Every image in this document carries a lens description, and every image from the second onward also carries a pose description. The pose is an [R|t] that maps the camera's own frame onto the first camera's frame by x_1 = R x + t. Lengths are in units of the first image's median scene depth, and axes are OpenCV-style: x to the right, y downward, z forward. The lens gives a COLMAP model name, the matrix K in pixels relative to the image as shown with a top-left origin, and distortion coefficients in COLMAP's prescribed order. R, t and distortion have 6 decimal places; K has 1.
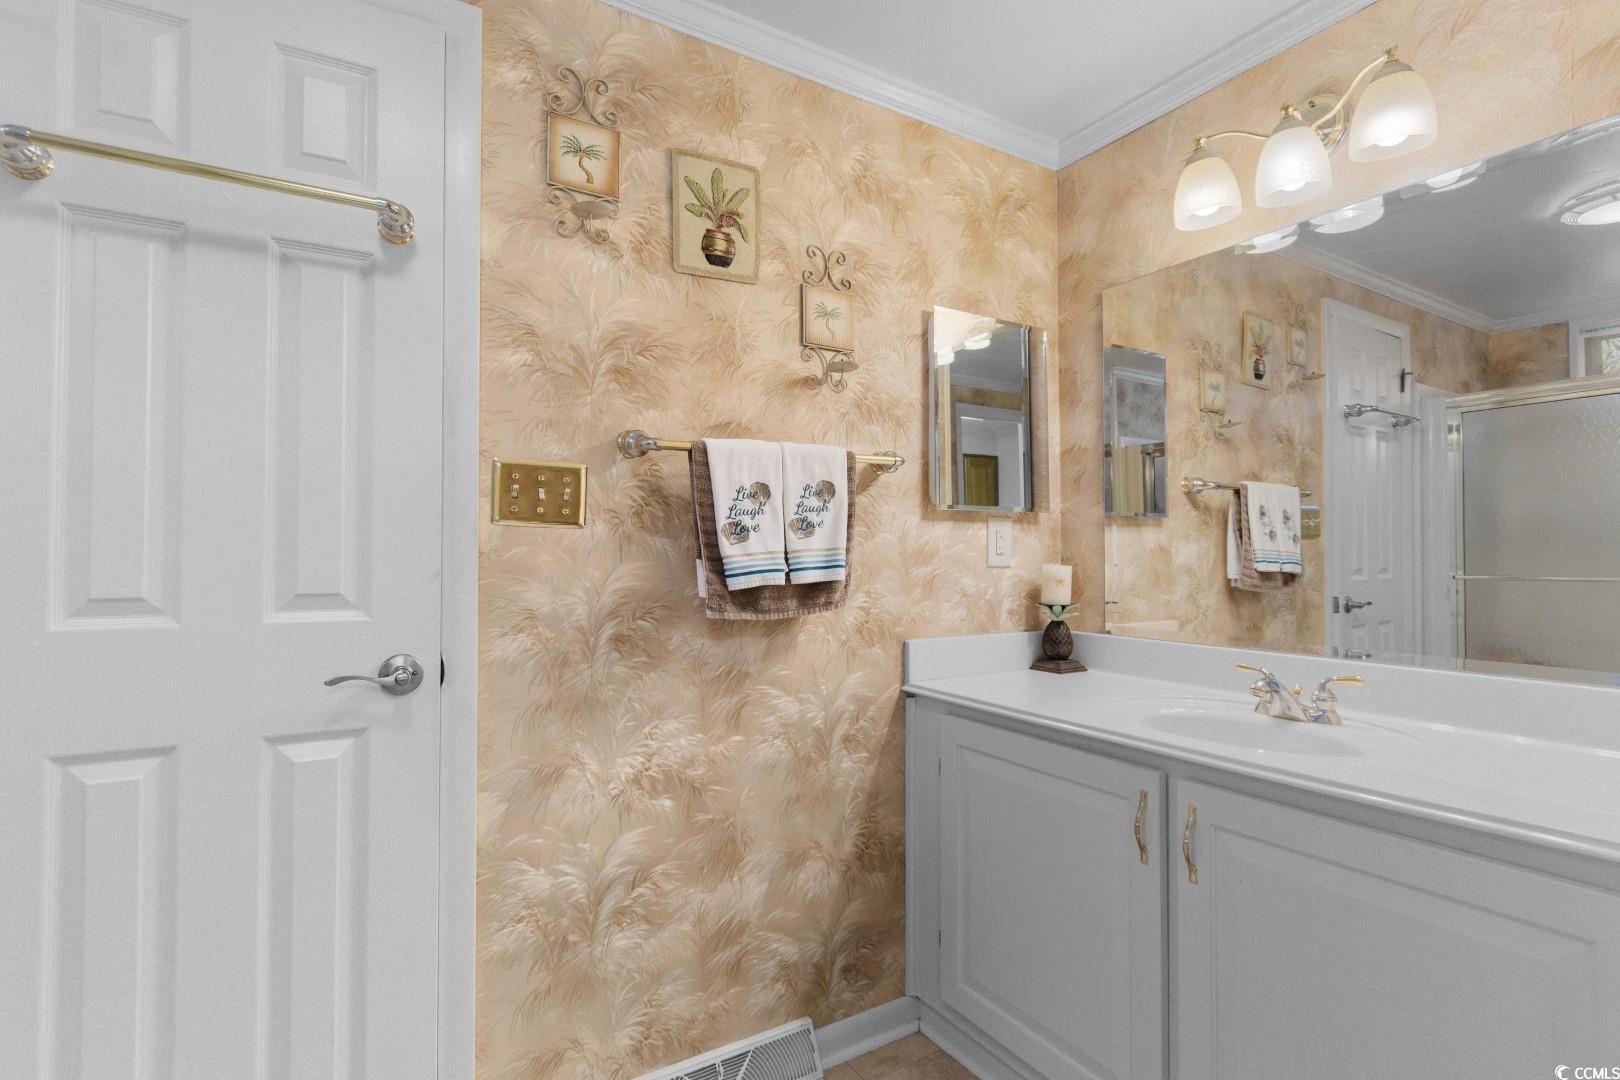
lens RADIAL K [[769.8, 0, 807.9], [0, 769.8, 541.9], [0, 0, 1]] dist [0.003723, -0.002540]
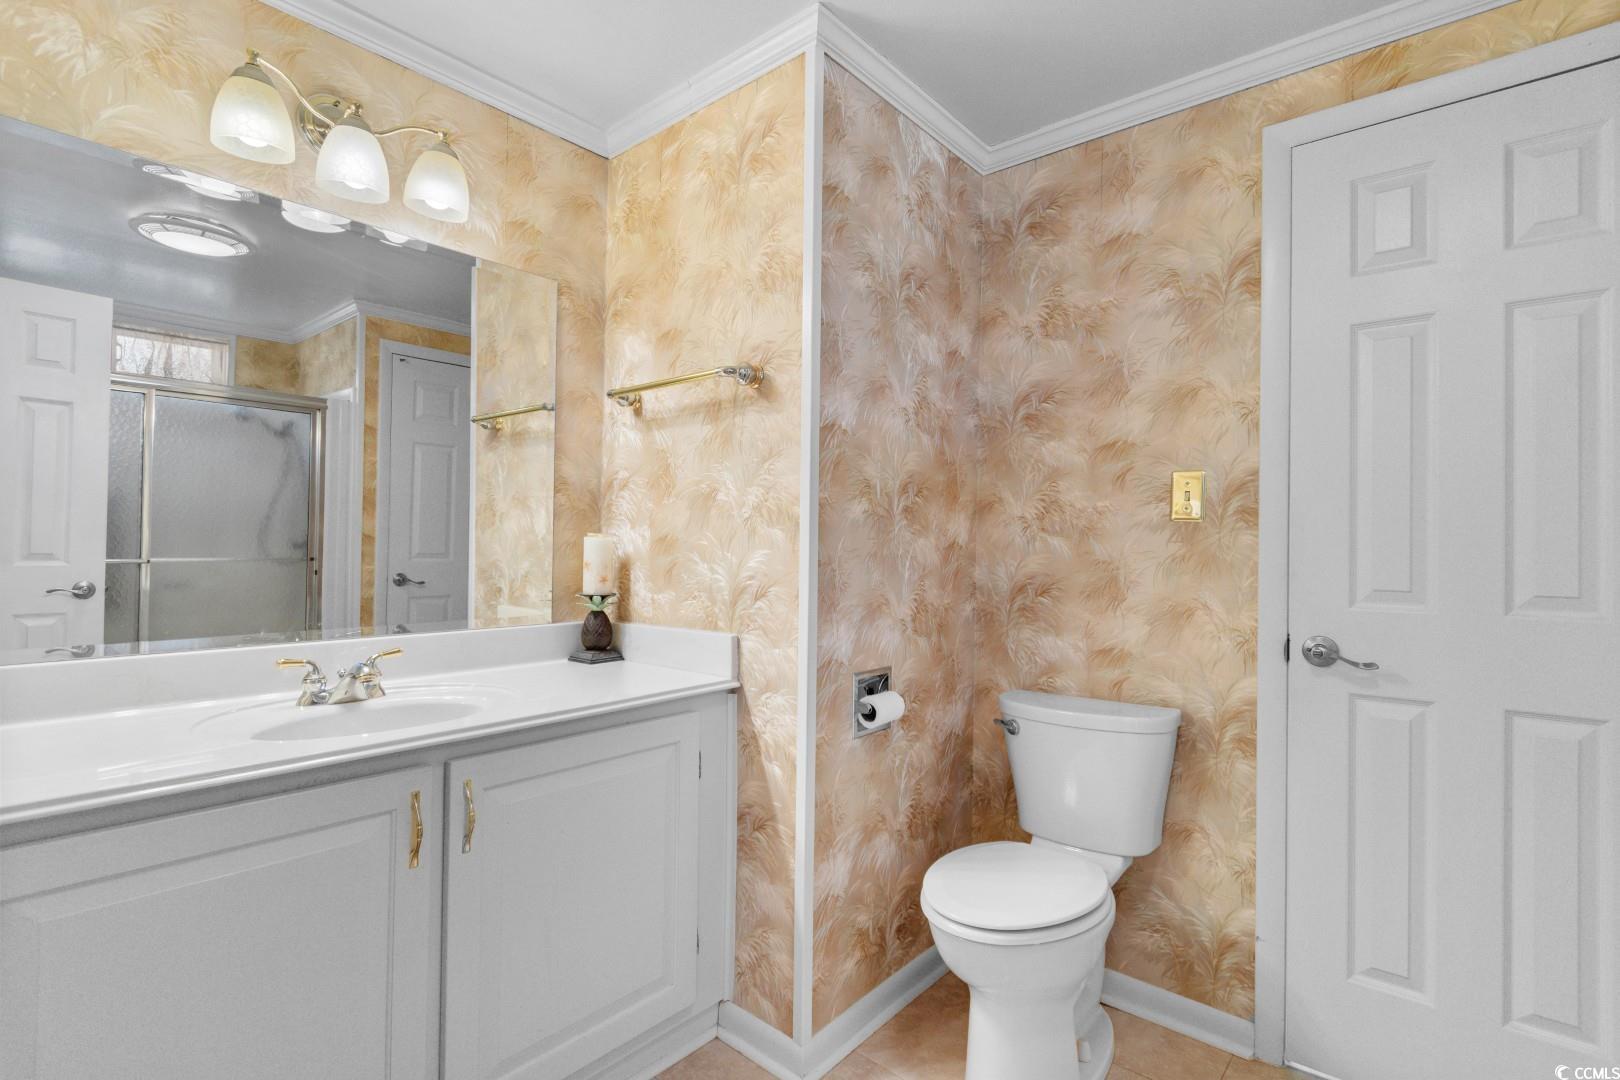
lens RADIAL K [[769.8, 0, 808.1], [0, 769.8, 540.3], [0, 0, 1]] dist [0.003723, -0.002540]
pose [[0.300947, 0.013504, -0.953545, 0.921261], [-0.014575, 0.999848, 0.009560, -0.006033], [0.953529, 0.011021, 0.301098, 0.187697]]
